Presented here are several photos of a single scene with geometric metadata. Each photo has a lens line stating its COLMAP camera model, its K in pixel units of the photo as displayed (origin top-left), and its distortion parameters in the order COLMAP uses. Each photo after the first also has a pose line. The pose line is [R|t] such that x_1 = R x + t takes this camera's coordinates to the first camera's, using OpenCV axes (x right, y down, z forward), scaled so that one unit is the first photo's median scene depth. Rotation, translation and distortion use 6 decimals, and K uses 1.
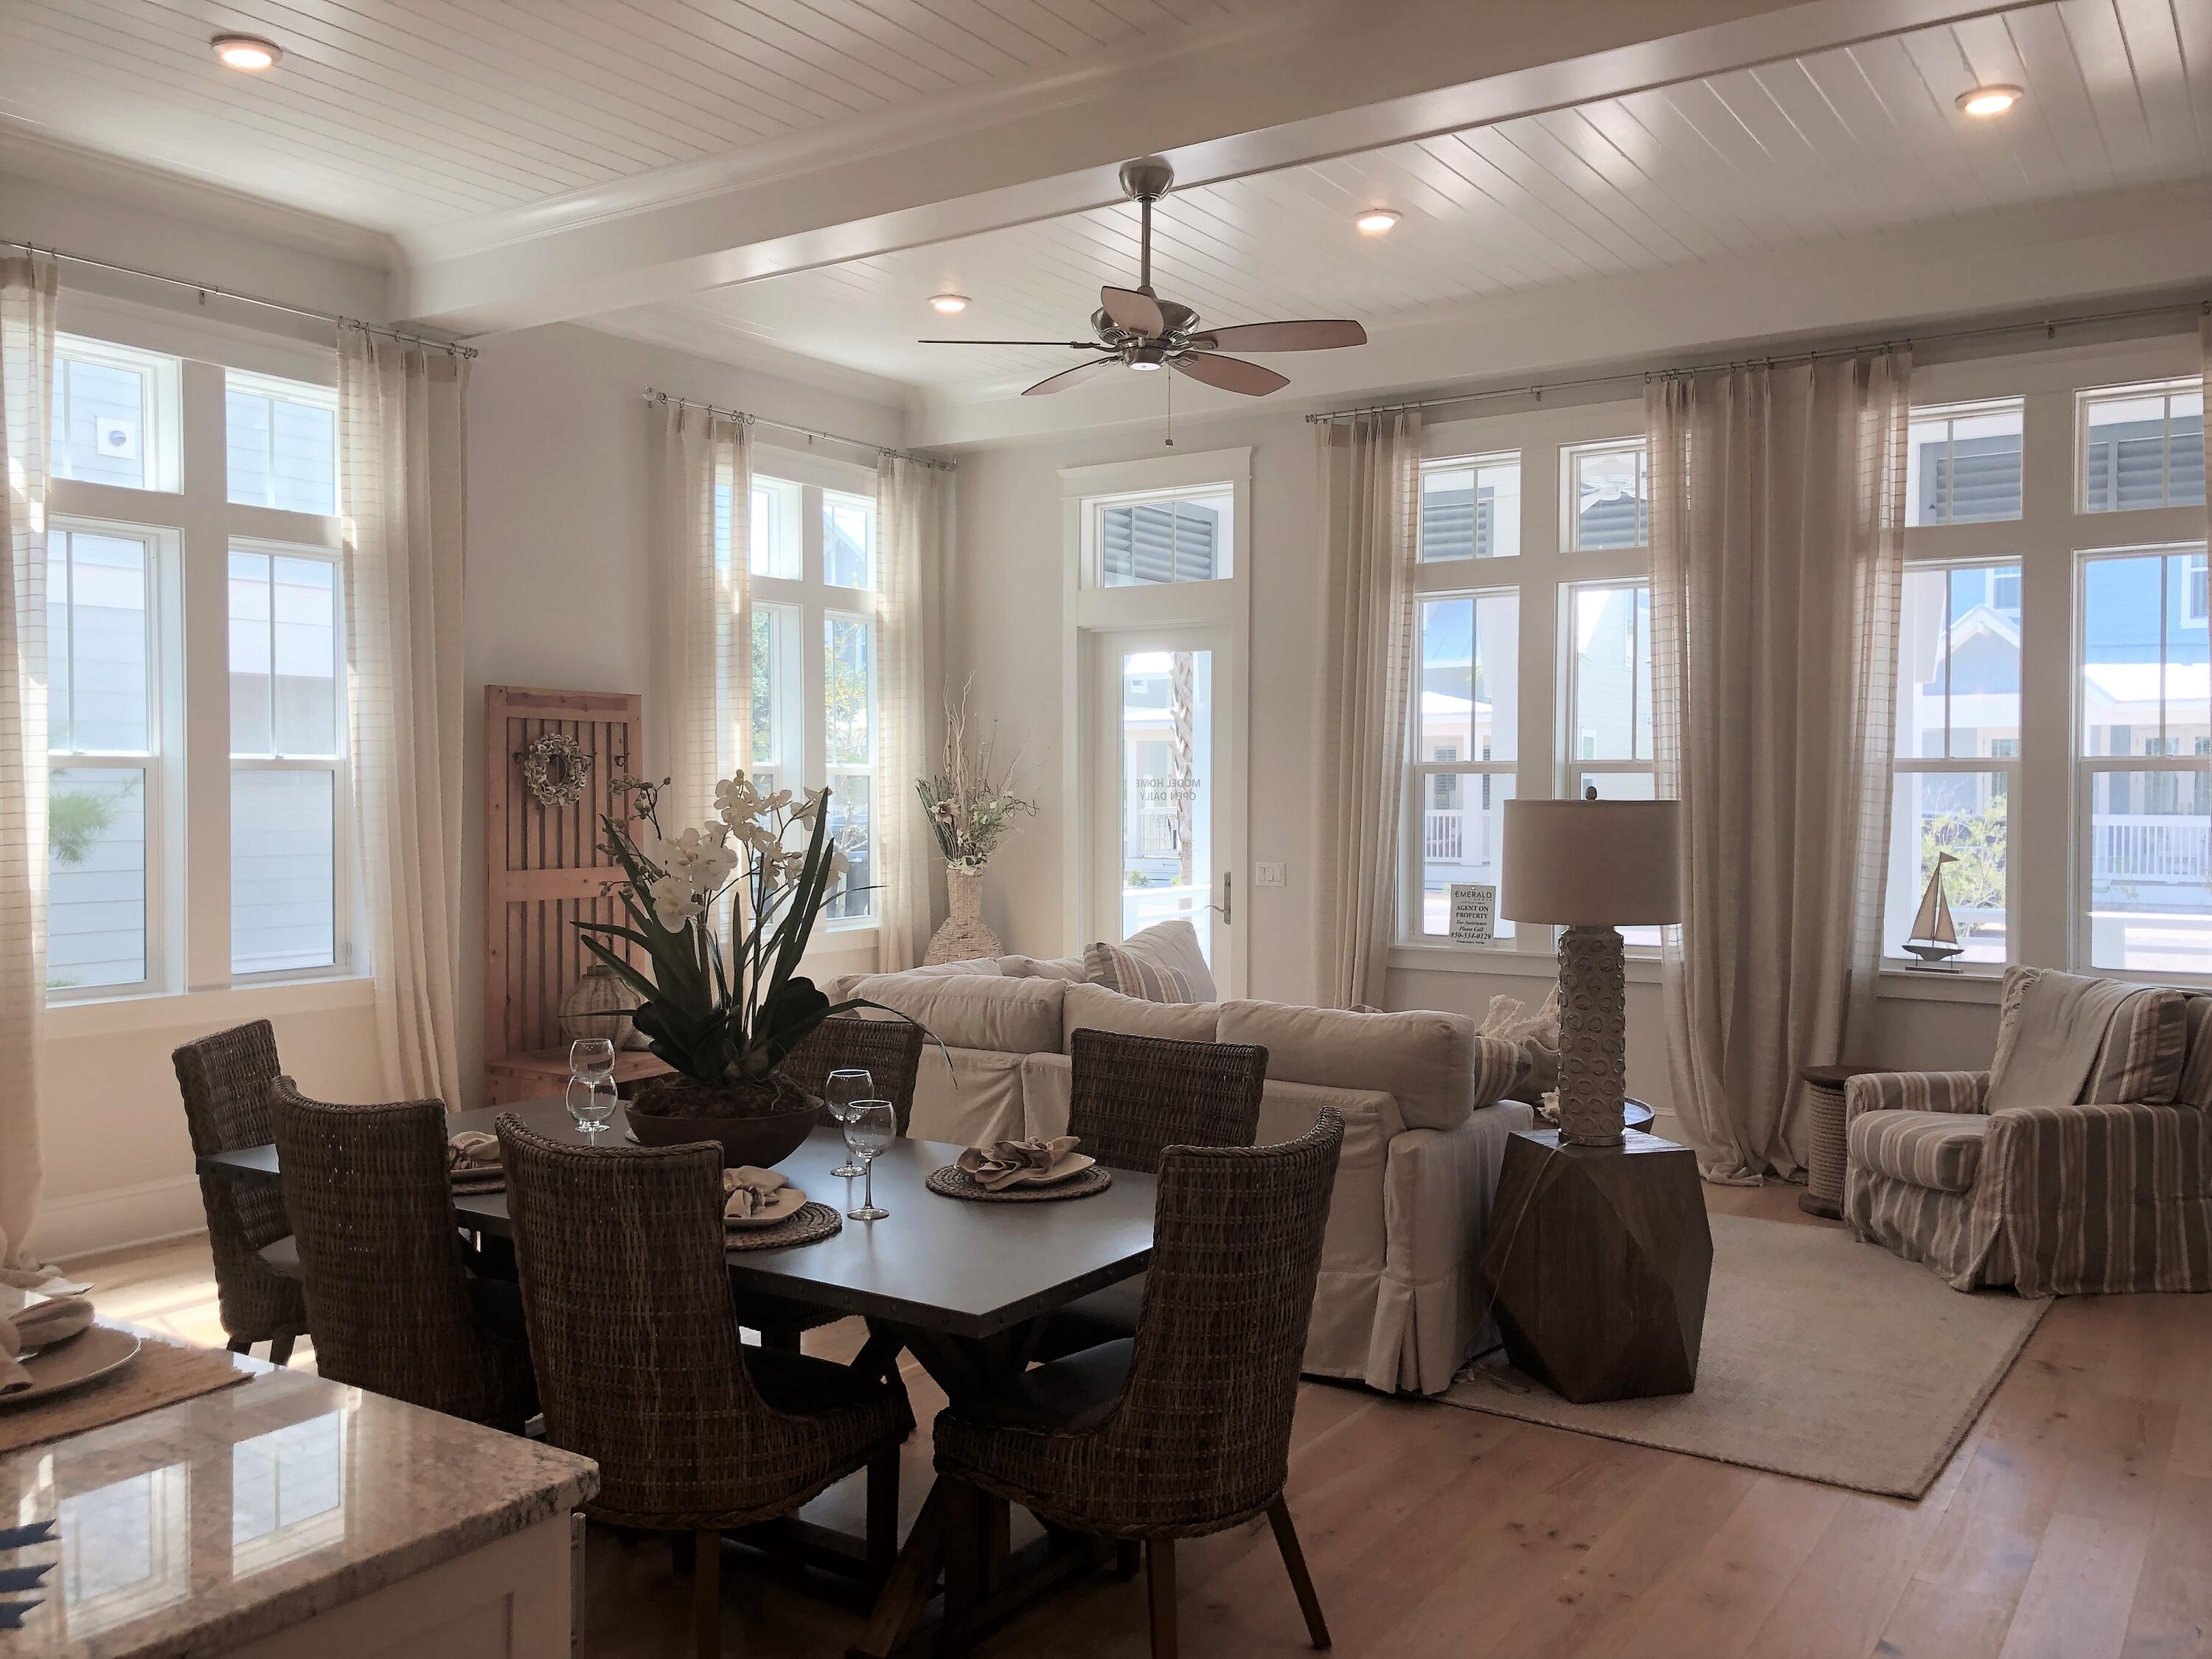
lens RADIAL K [[1832.1, 0, 1104.5], [0, 1832.1, 817.4], [0, 0, 1]] dist [0.071072, -0.096824]
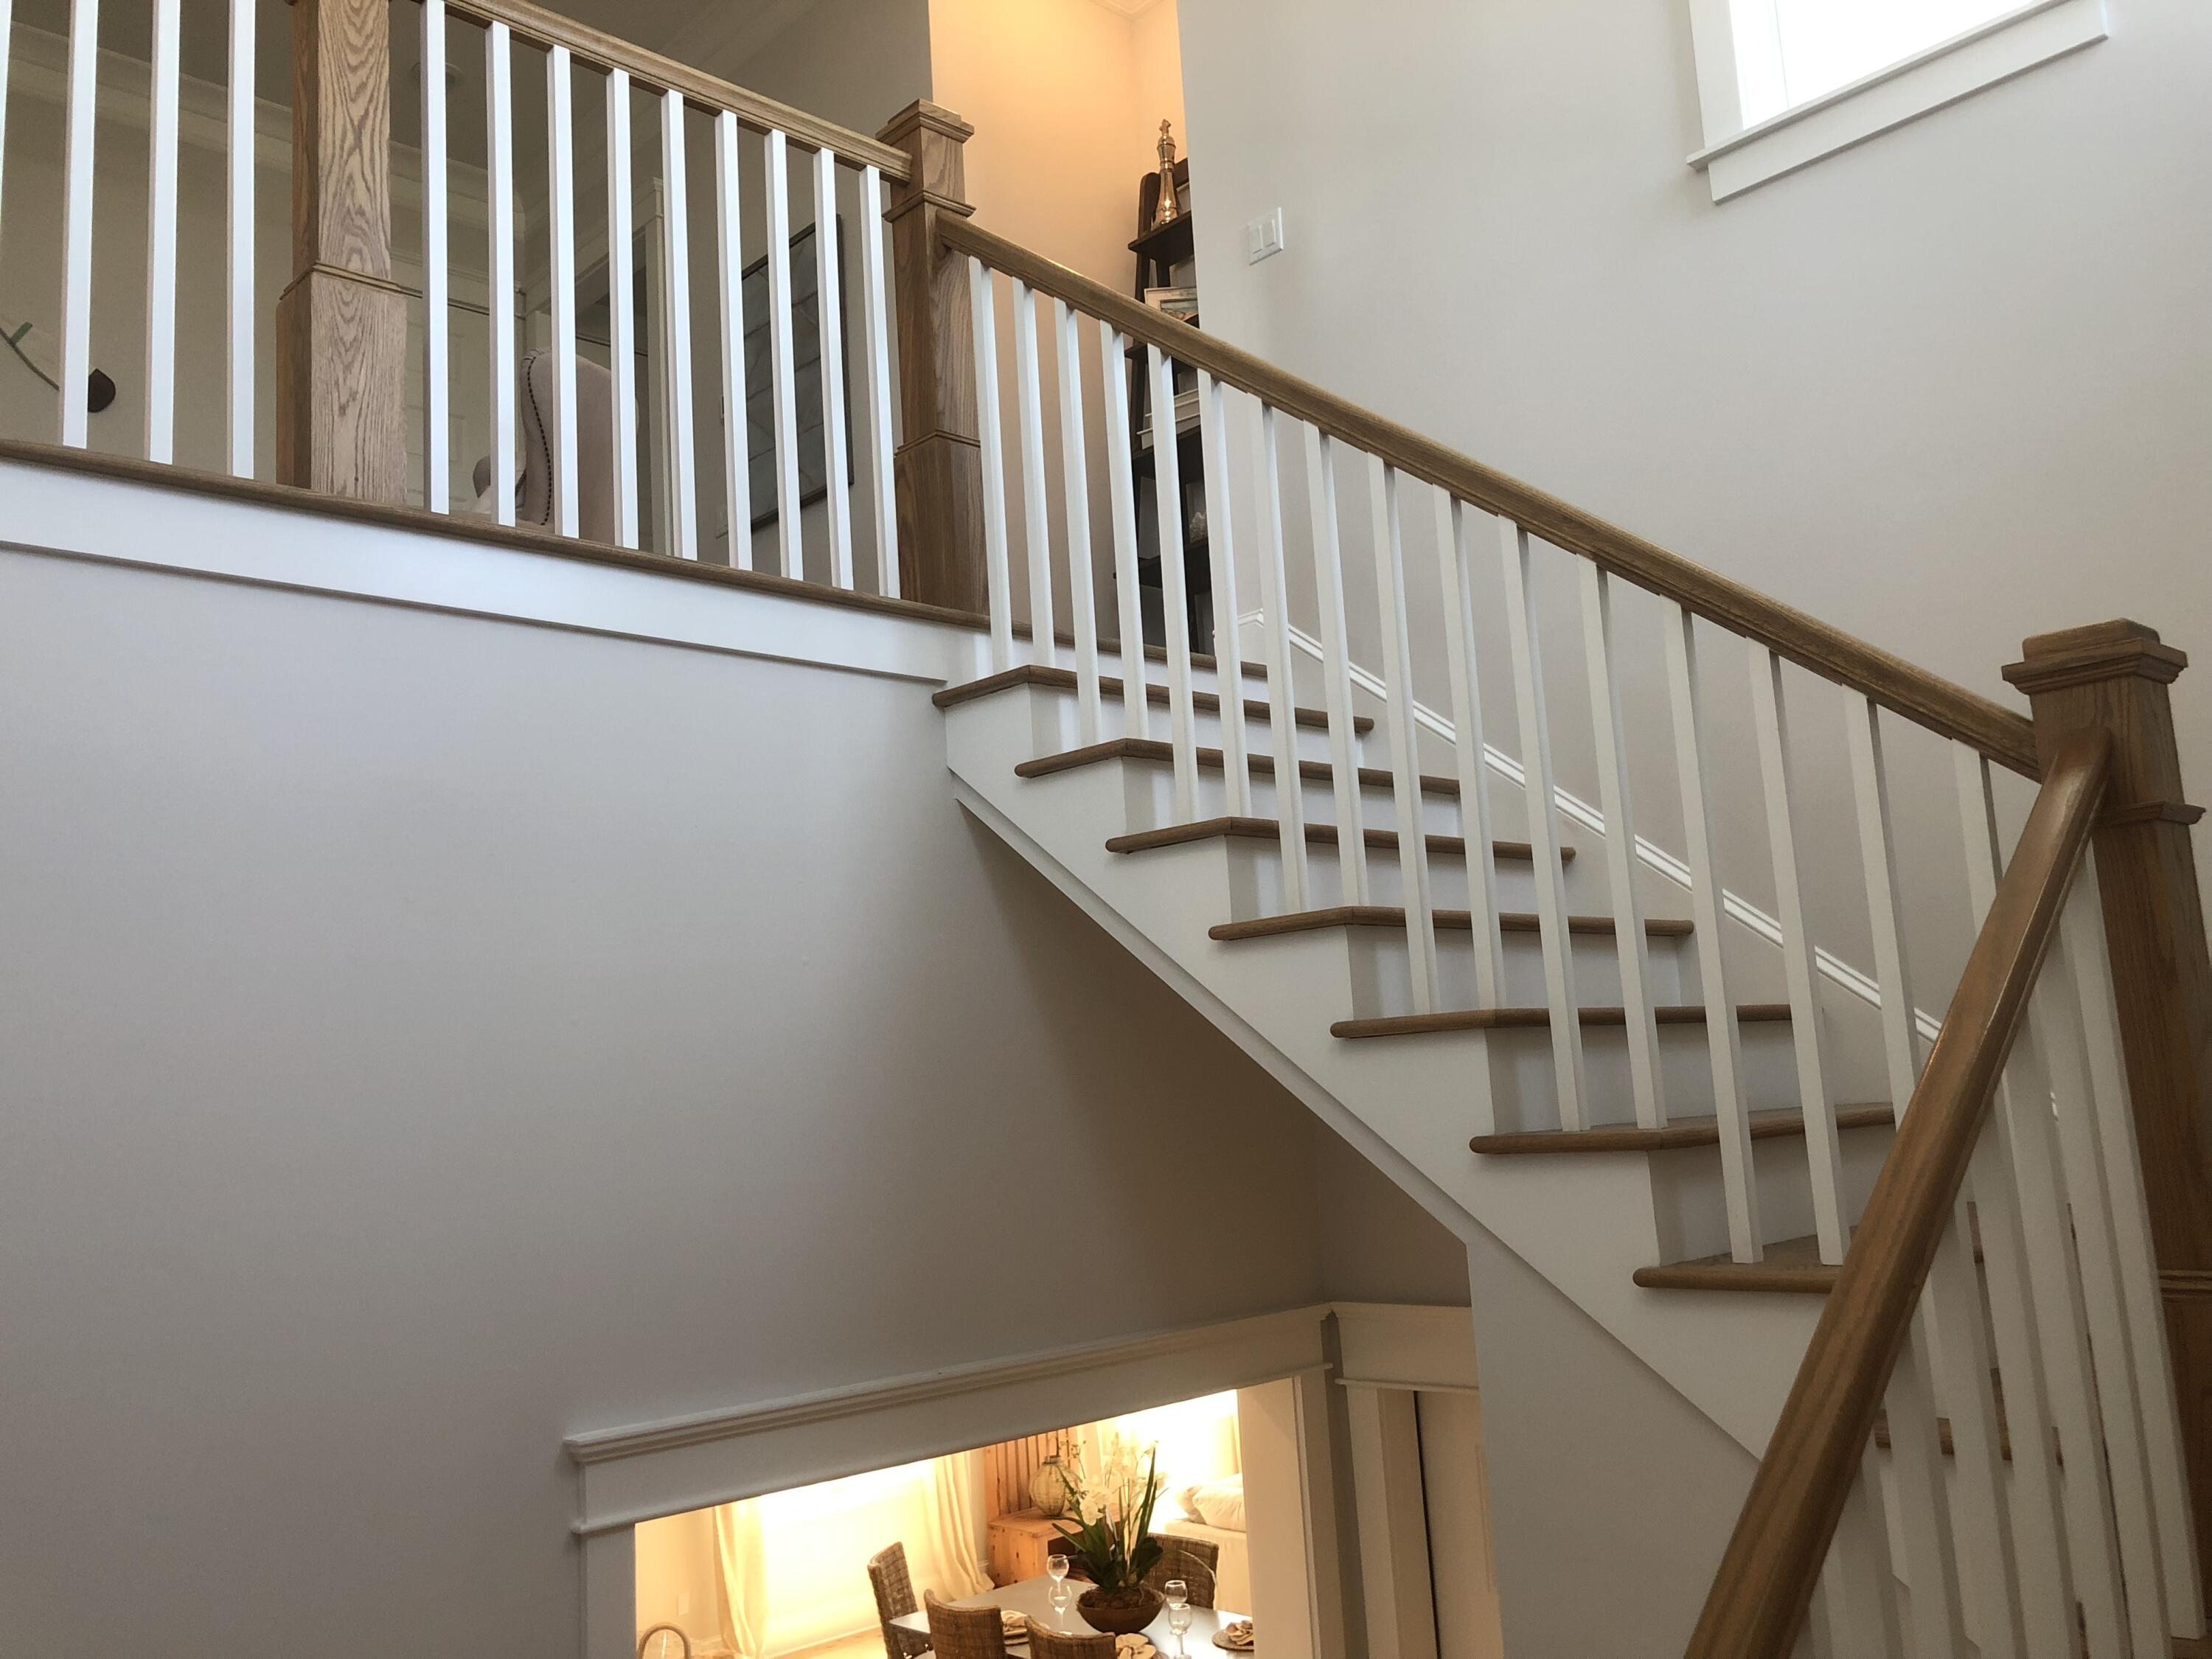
lens RADIAL K [[1832.1, 0, 1104.5], [0, 1832.1, 817.4], [0, 0, 1]] dist [0.071072, -0.096824]
pose [[0.973124, -0.098369, -0.208216, 0.317883], [0.062779, 0.983249, -0.171116, -0.374062], [0.221560, 0.153445, 0.962998, -1.234284]]
